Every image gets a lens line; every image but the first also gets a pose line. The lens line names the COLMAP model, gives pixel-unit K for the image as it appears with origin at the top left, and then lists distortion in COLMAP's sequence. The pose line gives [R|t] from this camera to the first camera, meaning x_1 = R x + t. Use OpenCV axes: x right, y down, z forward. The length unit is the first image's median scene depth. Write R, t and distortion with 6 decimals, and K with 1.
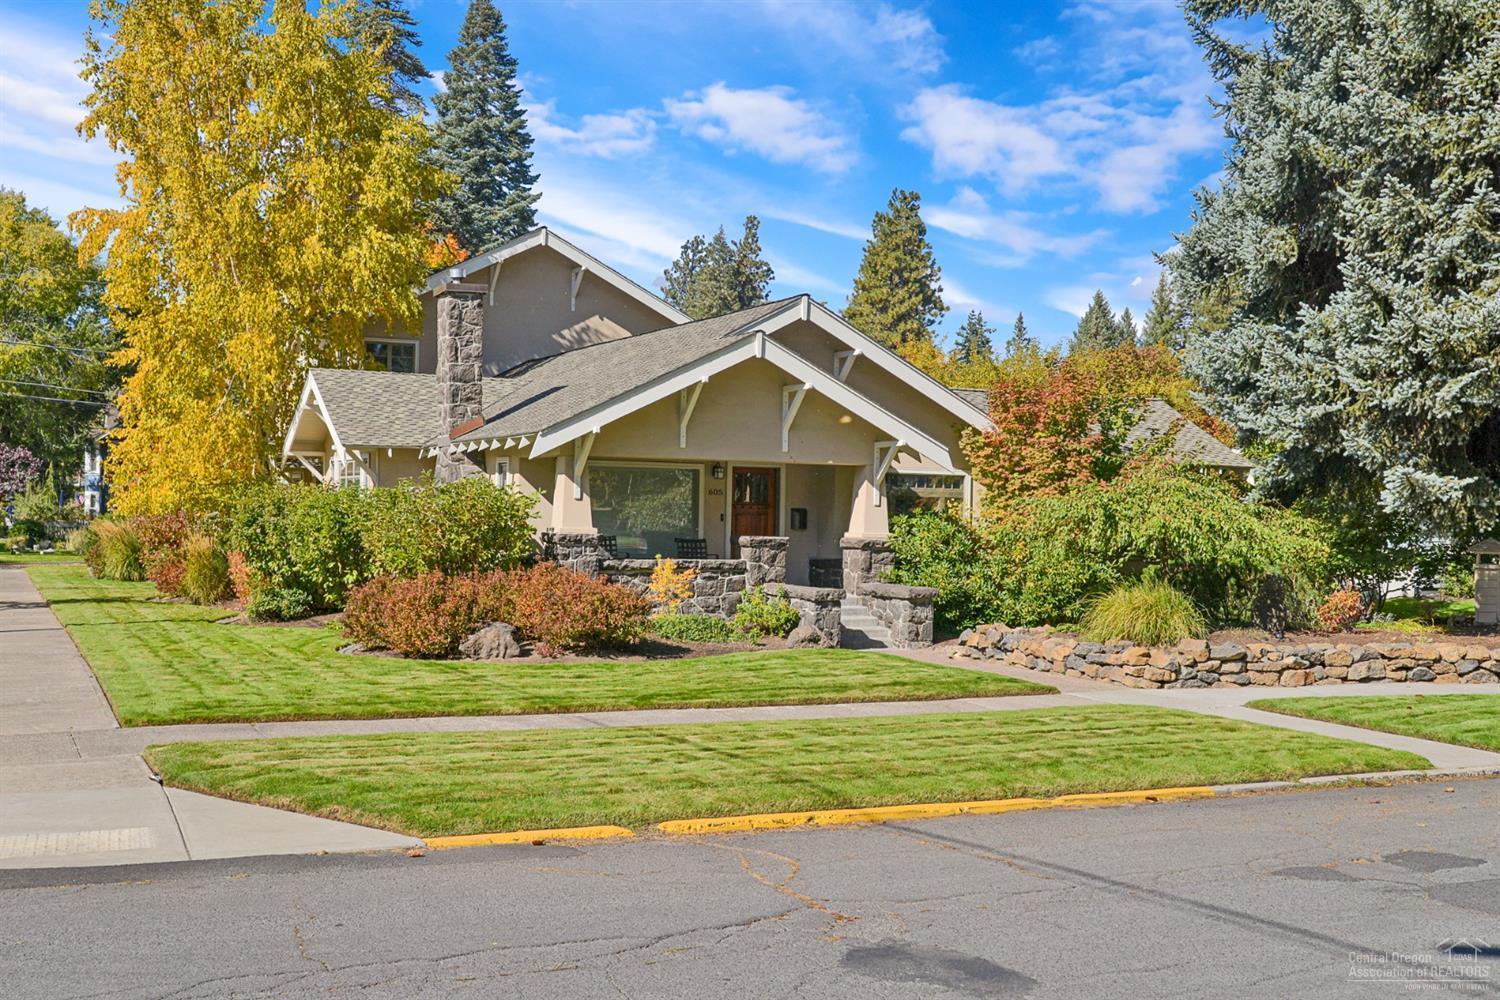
lens RADIAL K [[1523.5, 0, 750.4], [0, 1523.5, 498.8], [0, 0, 1]] dist [-0.077501, 0.000000]
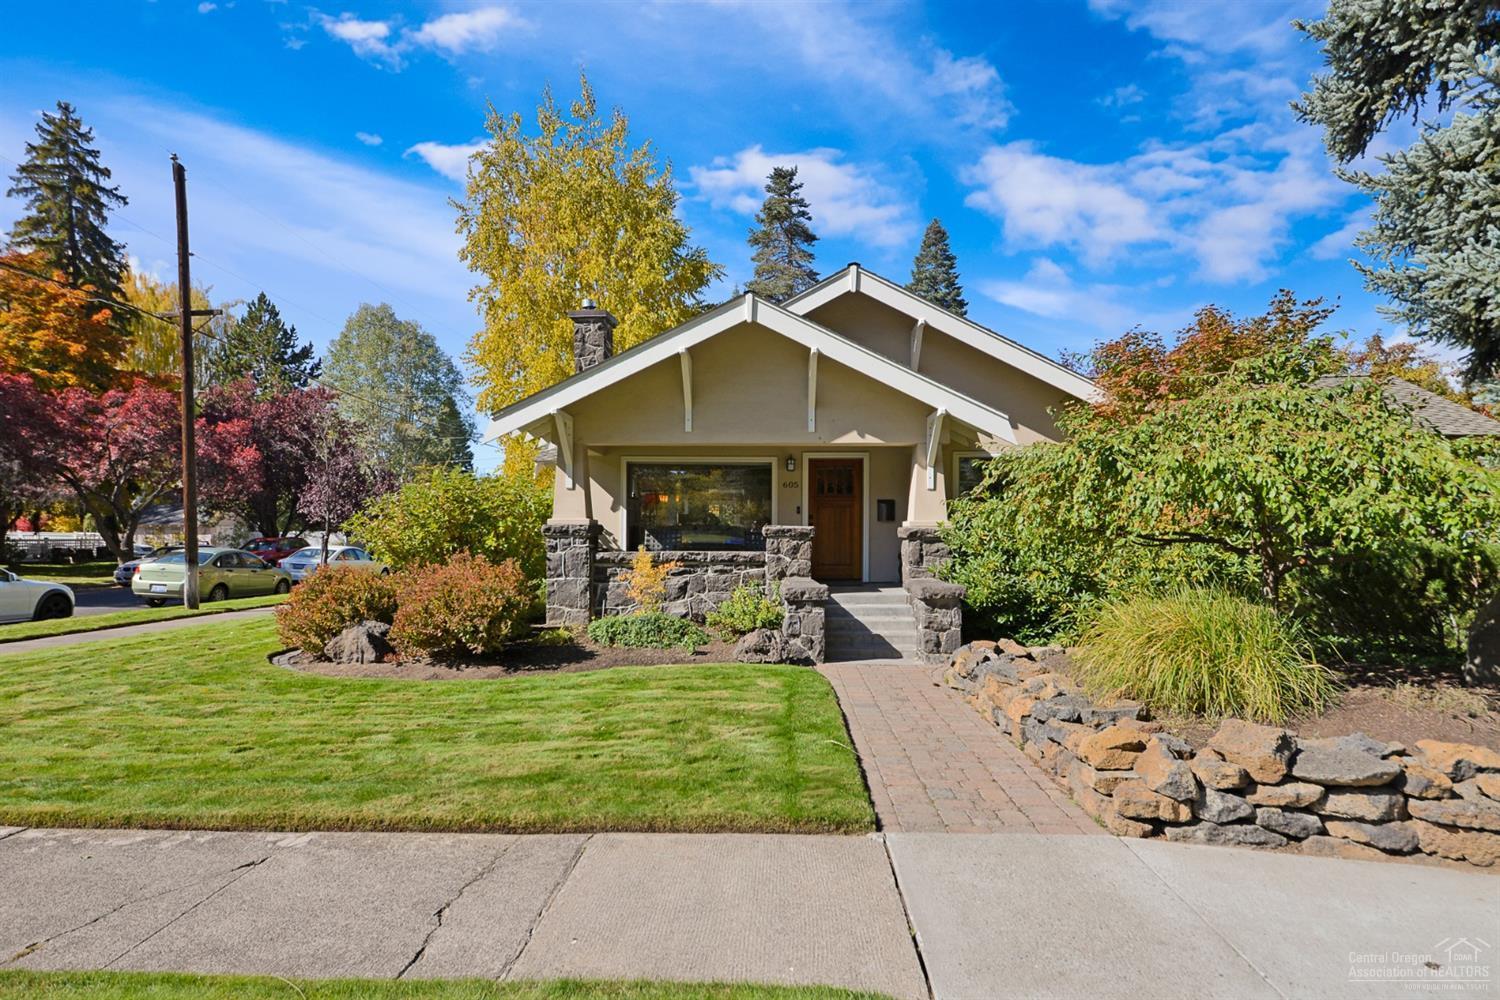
lens RADIAL K [[821.3, 0, 745.5], [0, 821.3, 513.2], [0, 0, 1]] dist [-0.003794, -0.005119]
pose [[0.893456, -0.026469, -0.448371, 0.210976], [0.019674, 0.999610, -0.019808, 0.027052], [0.448720, 0.008876, 0.893628, 0.566280]]
